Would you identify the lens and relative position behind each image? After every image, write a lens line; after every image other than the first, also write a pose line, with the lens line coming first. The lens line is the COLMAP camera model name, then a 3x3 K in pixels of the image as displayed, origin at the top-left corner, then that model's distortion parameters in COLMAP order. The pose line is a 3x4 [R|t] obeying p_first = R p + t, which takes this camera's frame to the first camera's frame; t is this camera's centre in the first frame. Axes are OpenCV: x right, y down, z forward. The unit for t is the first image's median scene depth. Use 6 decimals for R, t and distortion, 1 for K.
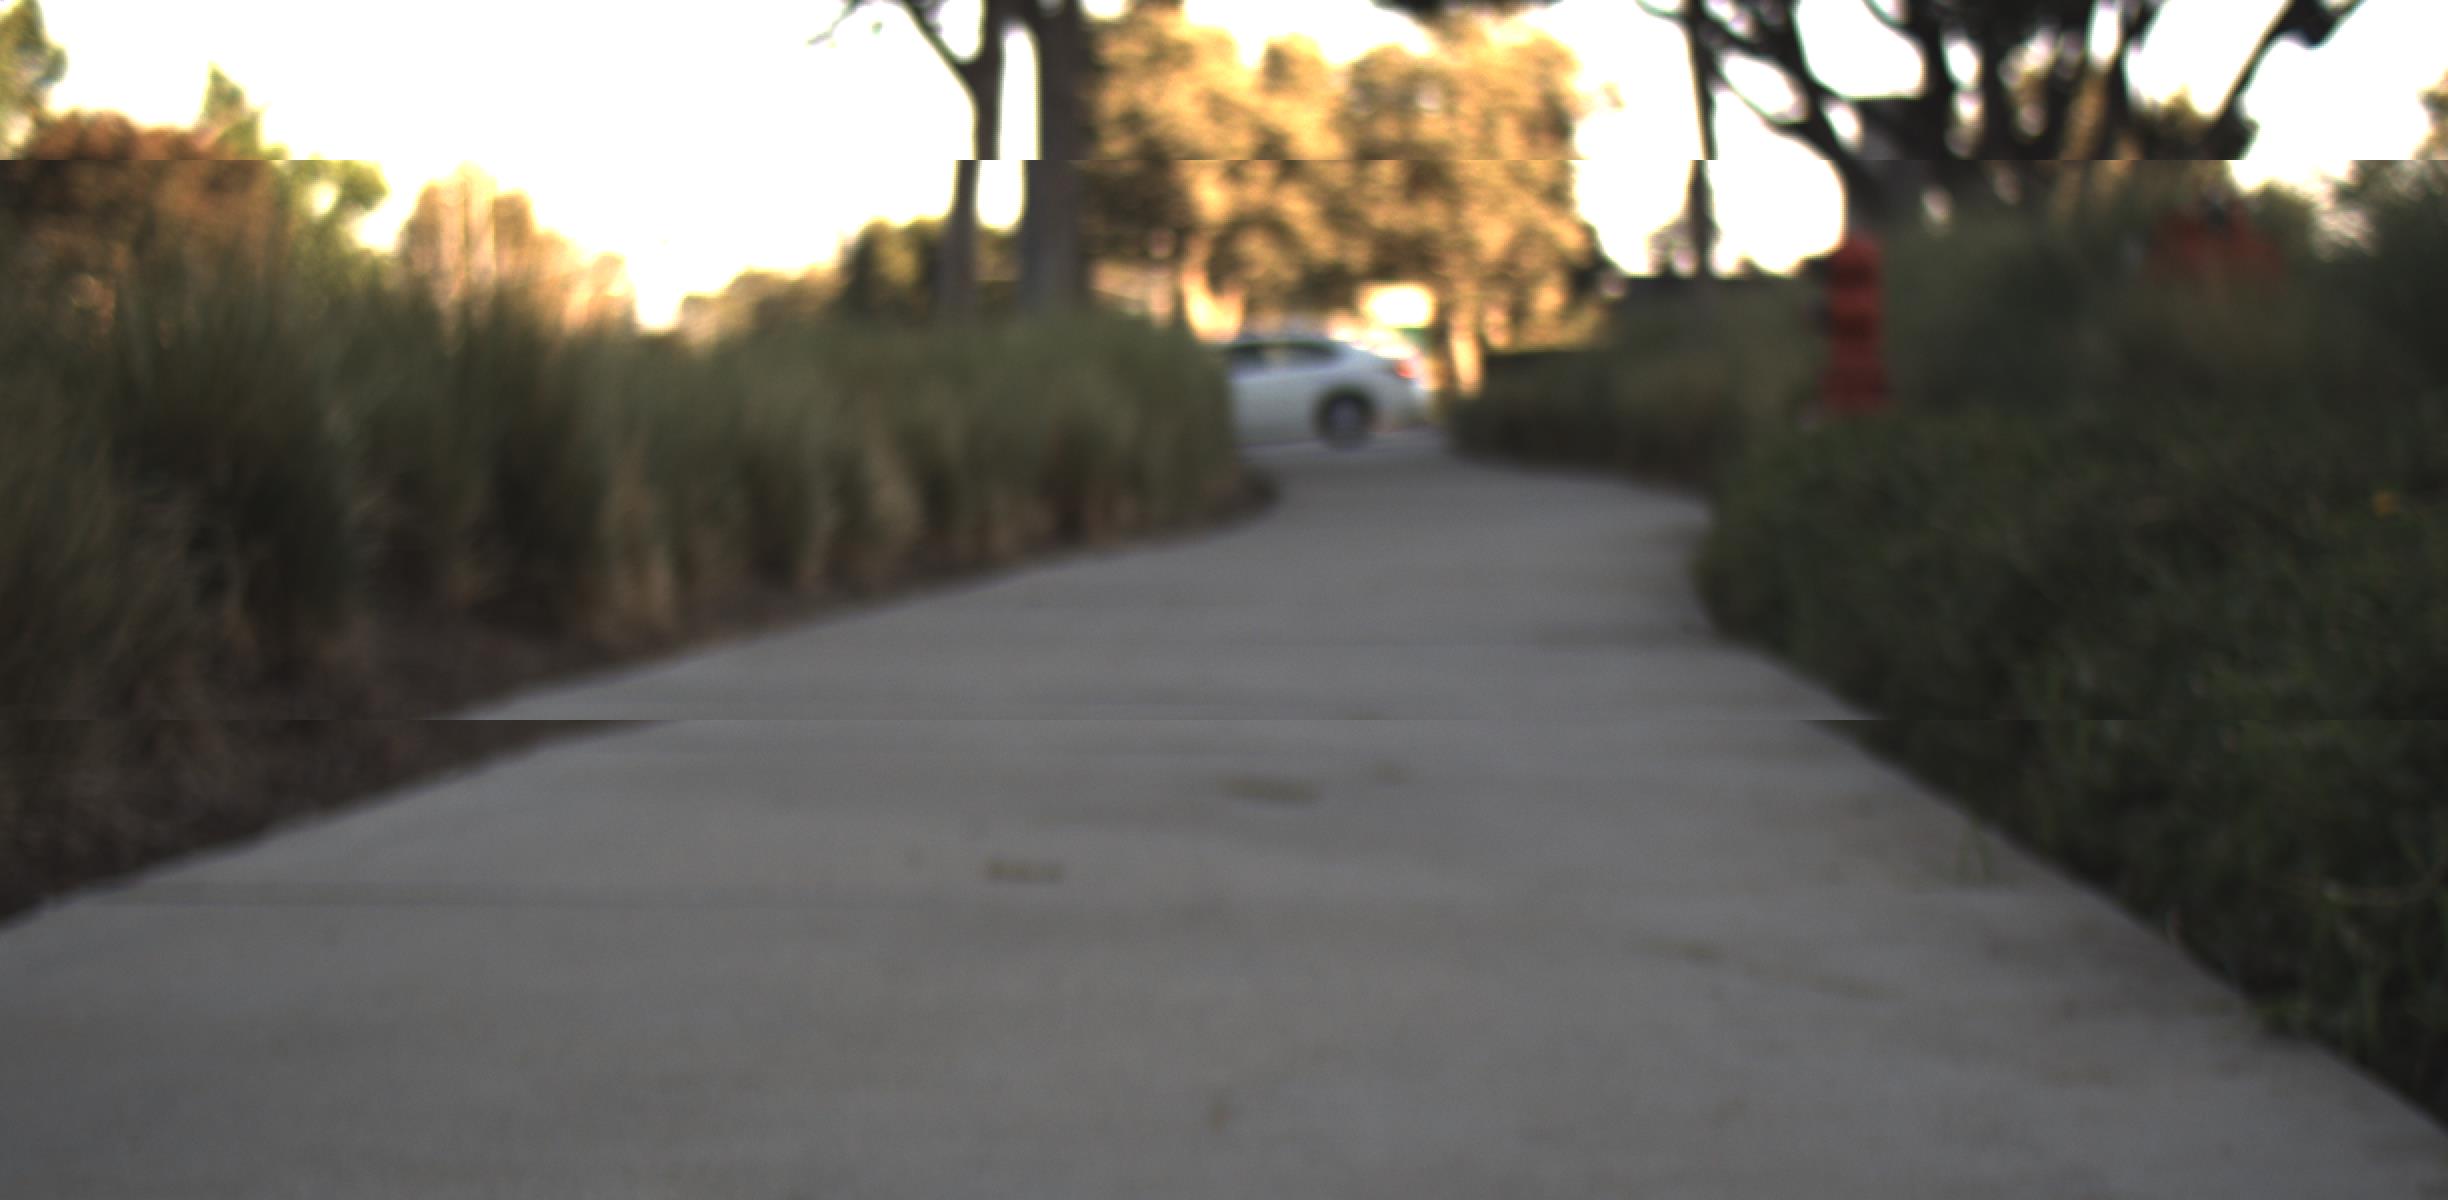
lens RADIAL K [[4716.1, 0, 1227.0], [0, 4716.1, 691.4], [0, 0, 1]] dist [-0.028642, 0.424993]
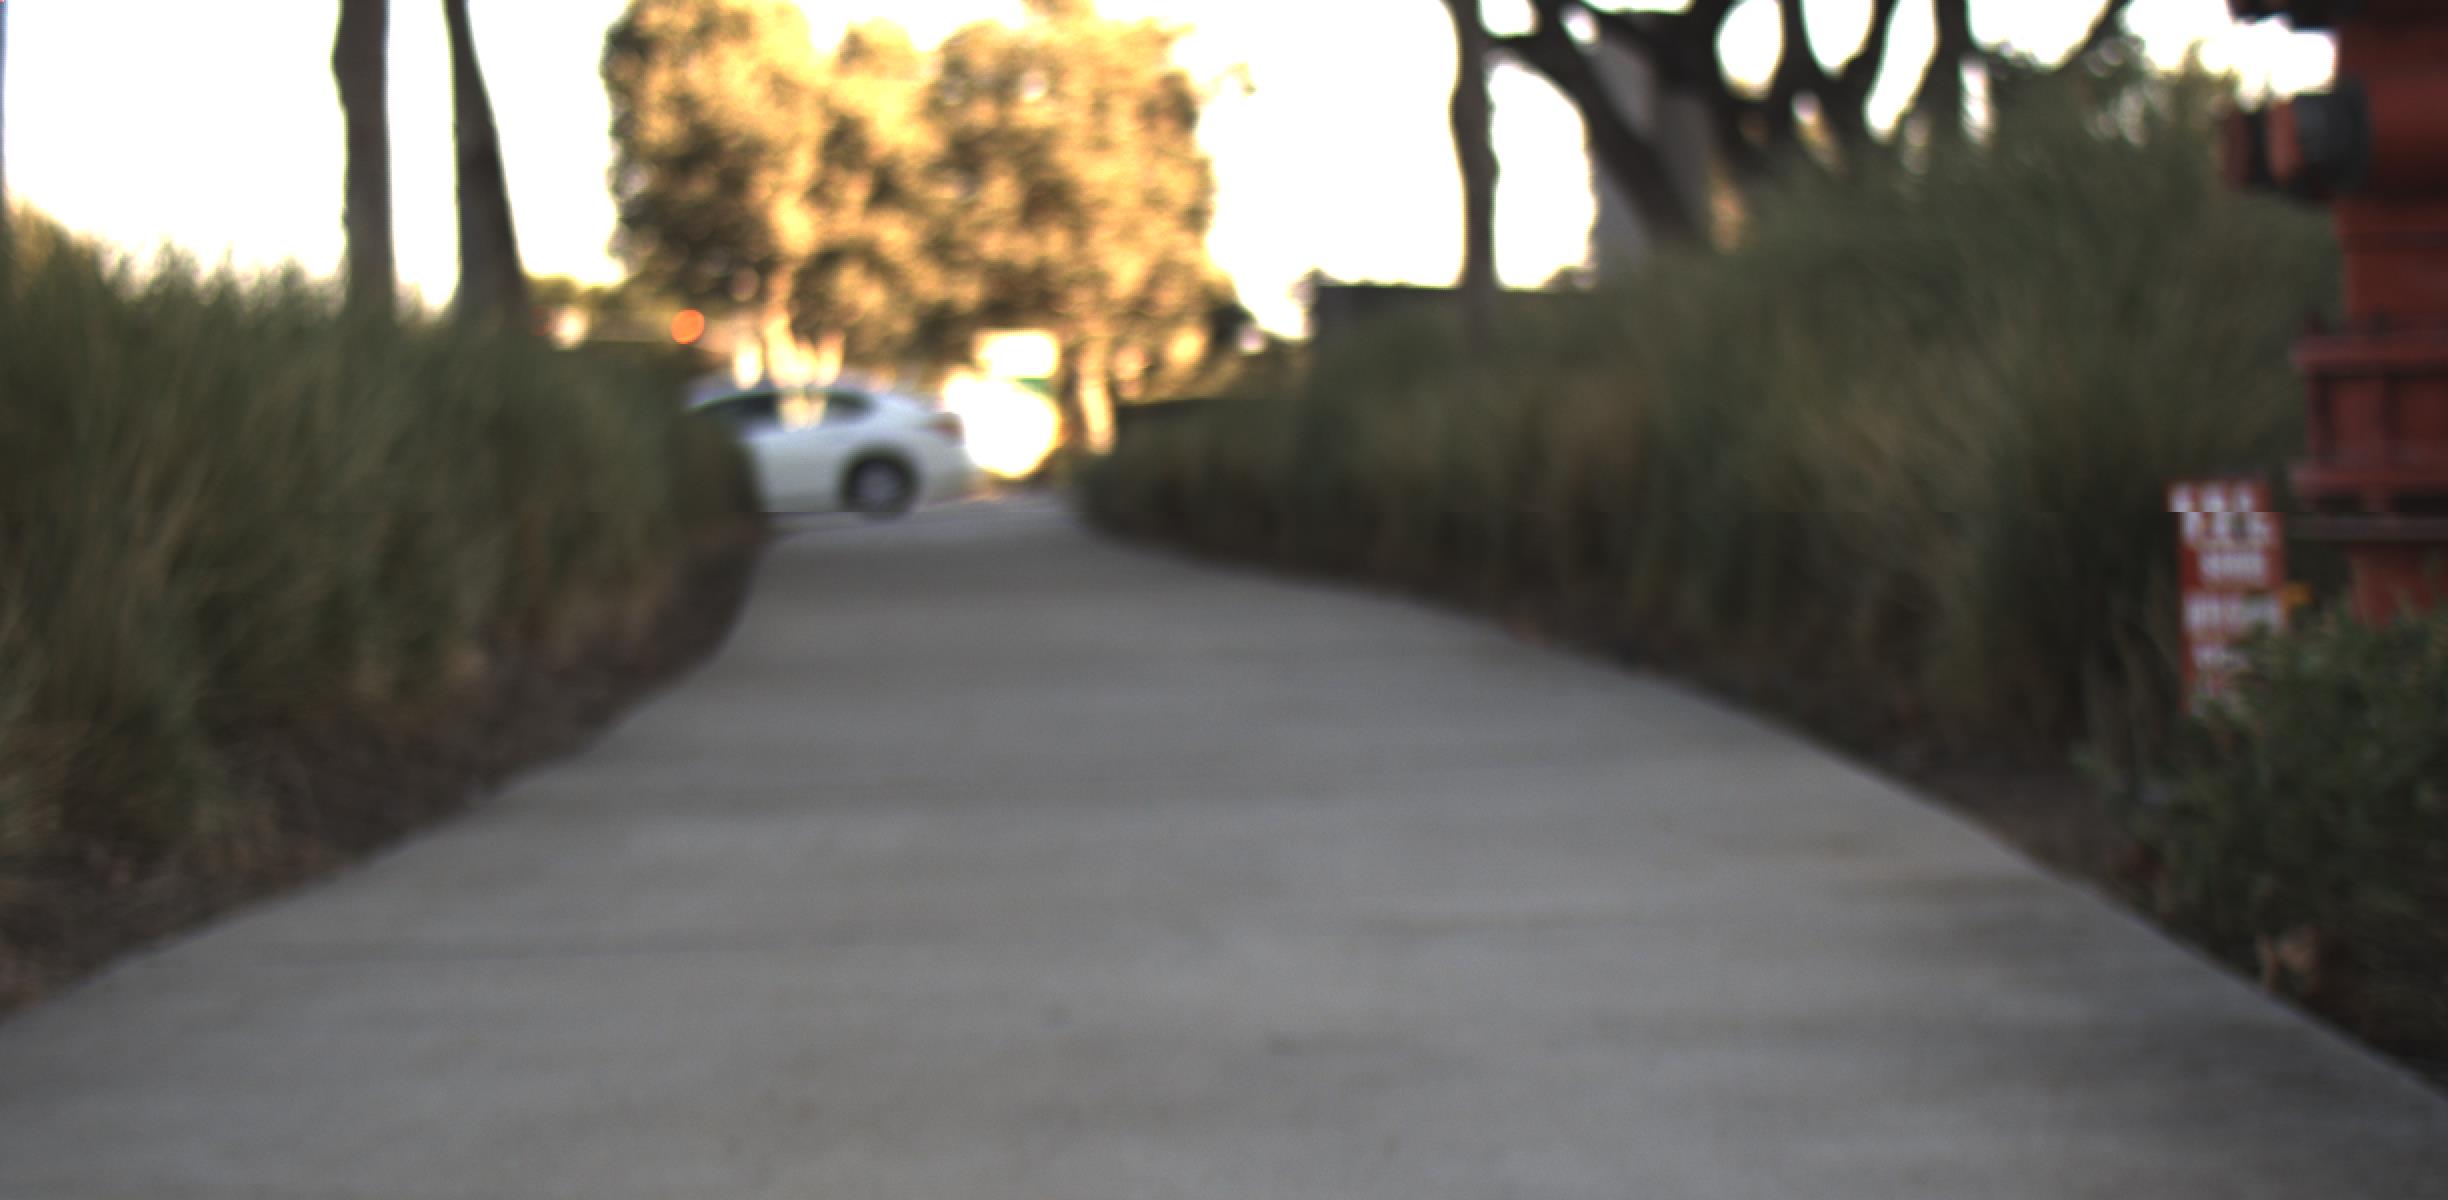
lens RADIAL K [[4716.1, 0, 1227.0], [0, 4716.1, 691.4], [0, 0, 1]] dist [-0.028642, 0.424993]
pose [[0.996863, -0.015695, 0.077574, 0.006996], [0.016686, 0.999787, -0.012132, -0.008769], [-0.077367, 0.013388, 0.996913, 0.142076]]
